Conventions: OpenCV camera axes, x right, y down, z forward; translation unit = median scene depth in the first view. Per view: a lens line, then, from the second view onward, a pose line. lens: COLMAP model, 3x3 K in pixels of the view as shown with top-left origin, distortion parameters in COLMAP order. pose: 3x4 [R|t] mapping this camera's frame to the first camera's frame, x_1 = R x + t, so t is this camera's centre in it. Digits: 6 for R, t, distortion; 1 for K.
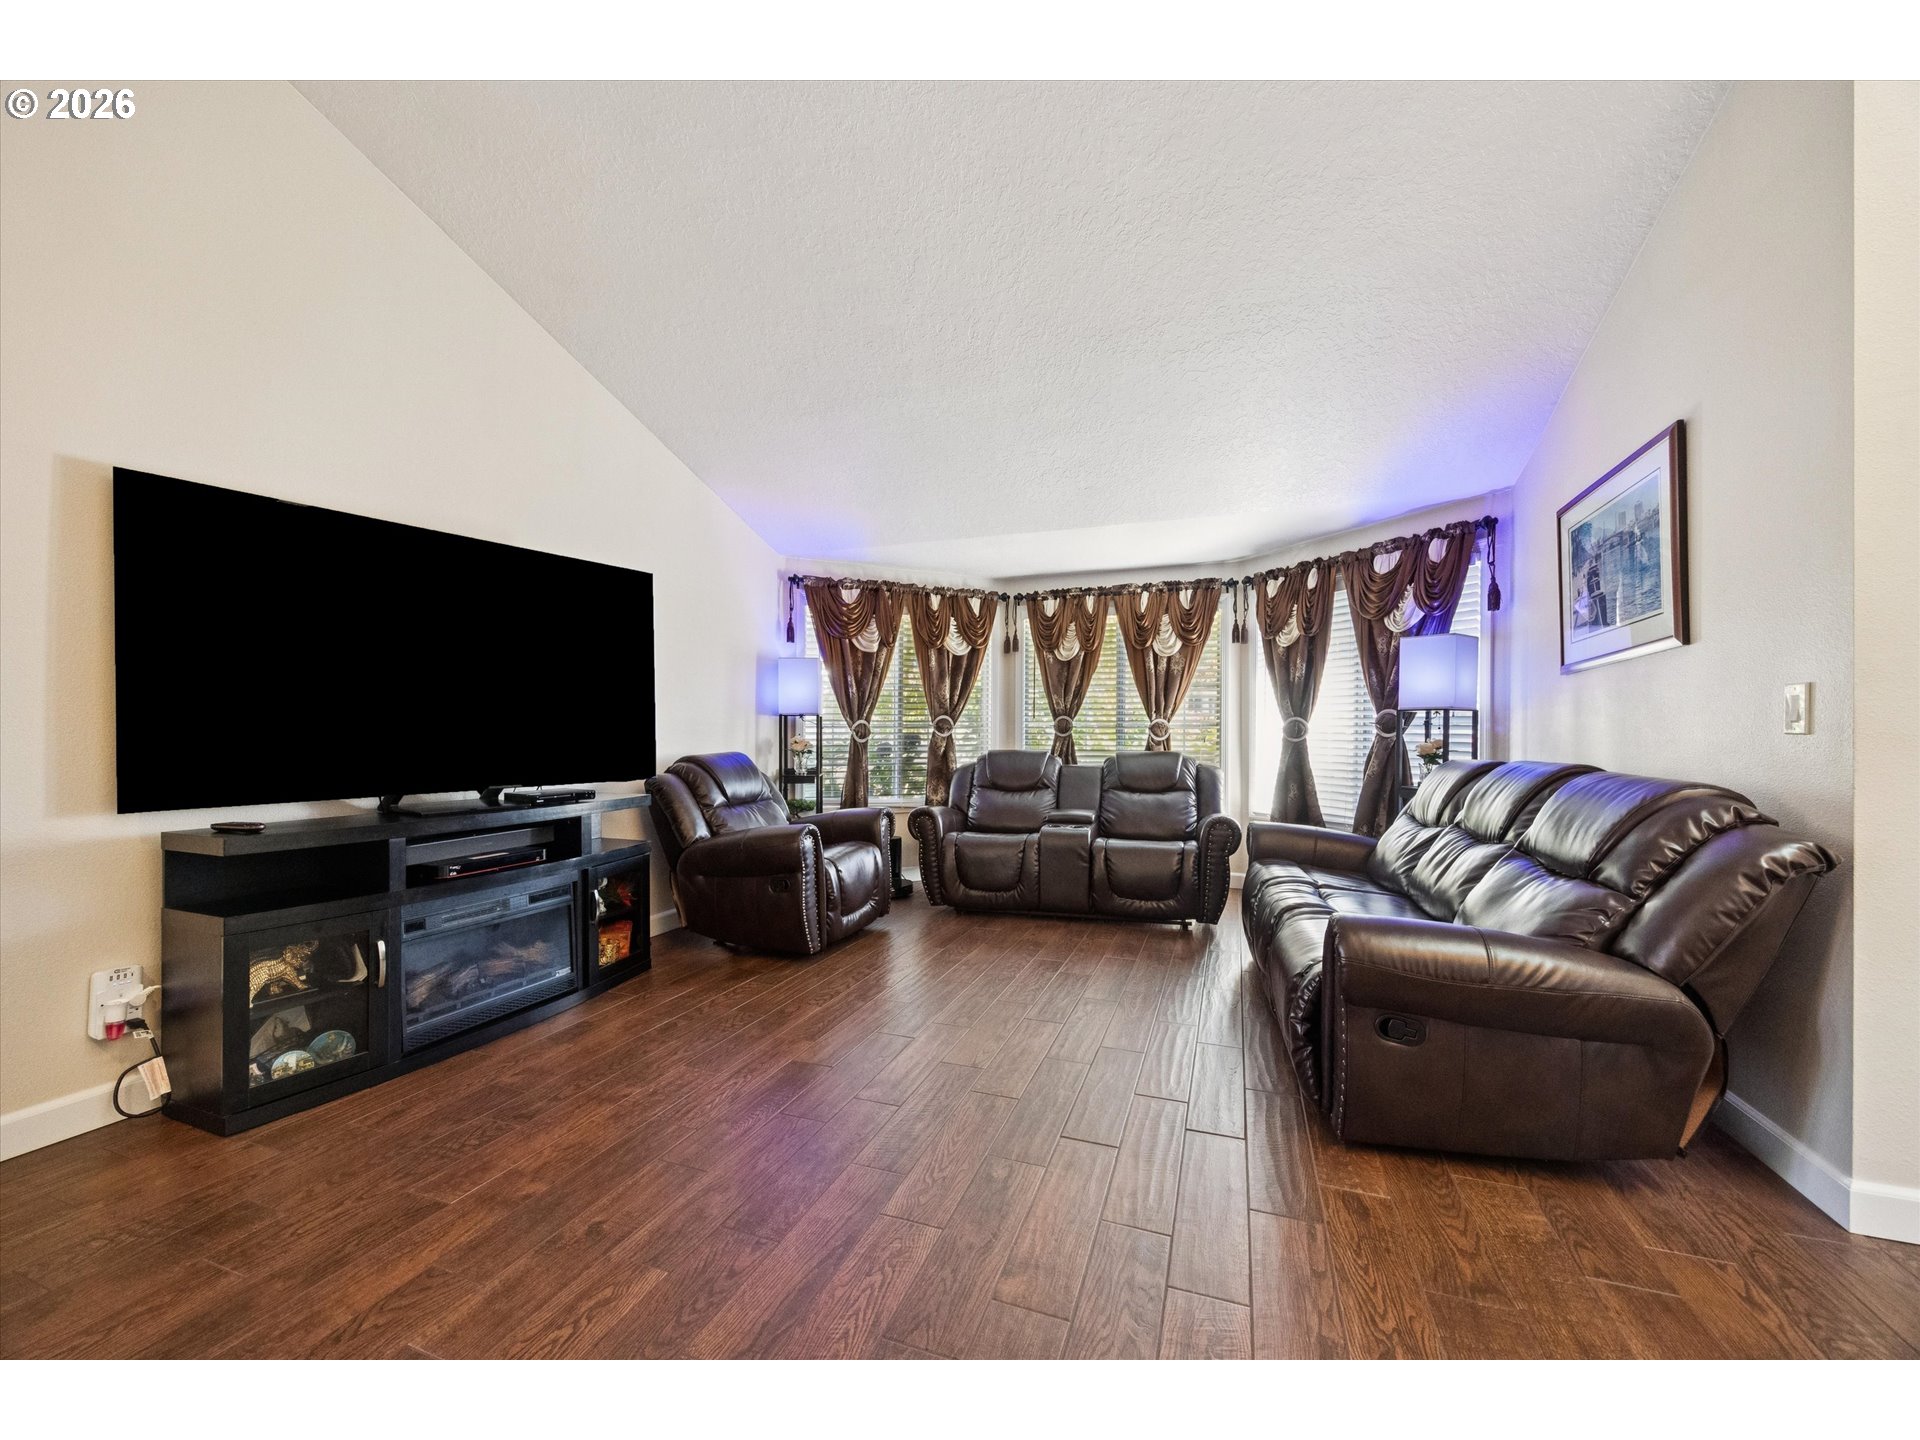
lens RADIAL K [[760.1, 0, 958.8], [0, 760.1, 729.1], [0, 0, 1]] dist [-0.000349, 0.000000]
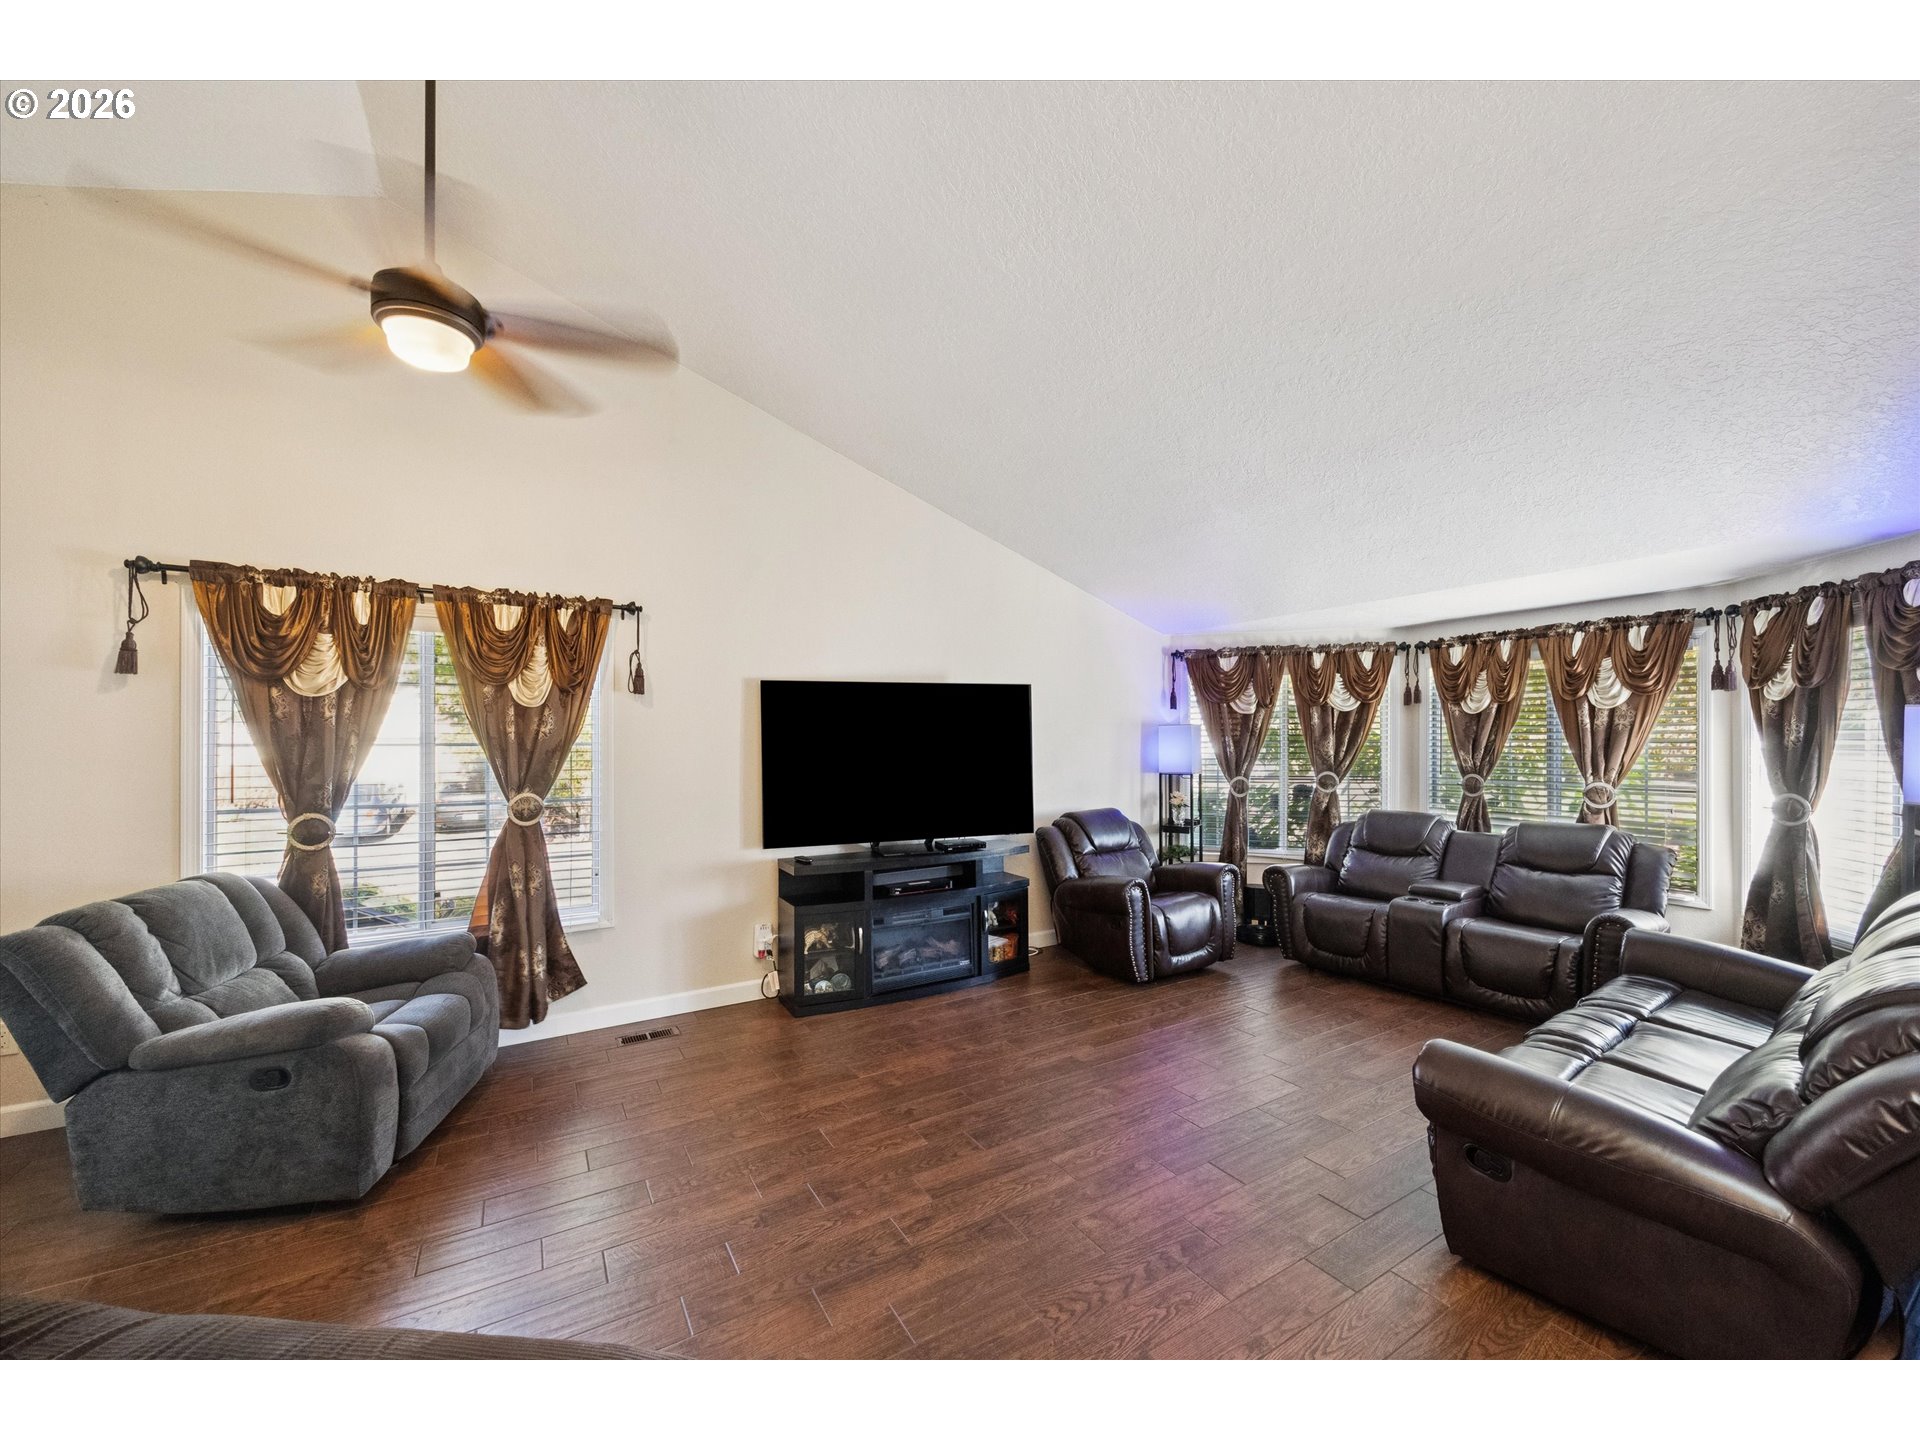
lens RADIAL K [[755.5, 0, 948.6], [0, 755.5, 721.7], [0, 0, 1]] dist [-0.003072, -0.000082]
pose [[0.771311, -0.023287, -0.636032, 0.277660], [0.014586, 0.999715, -0.018914, -0.087291], [0.636291, 0.005312, 0.771431, -0.123759]]
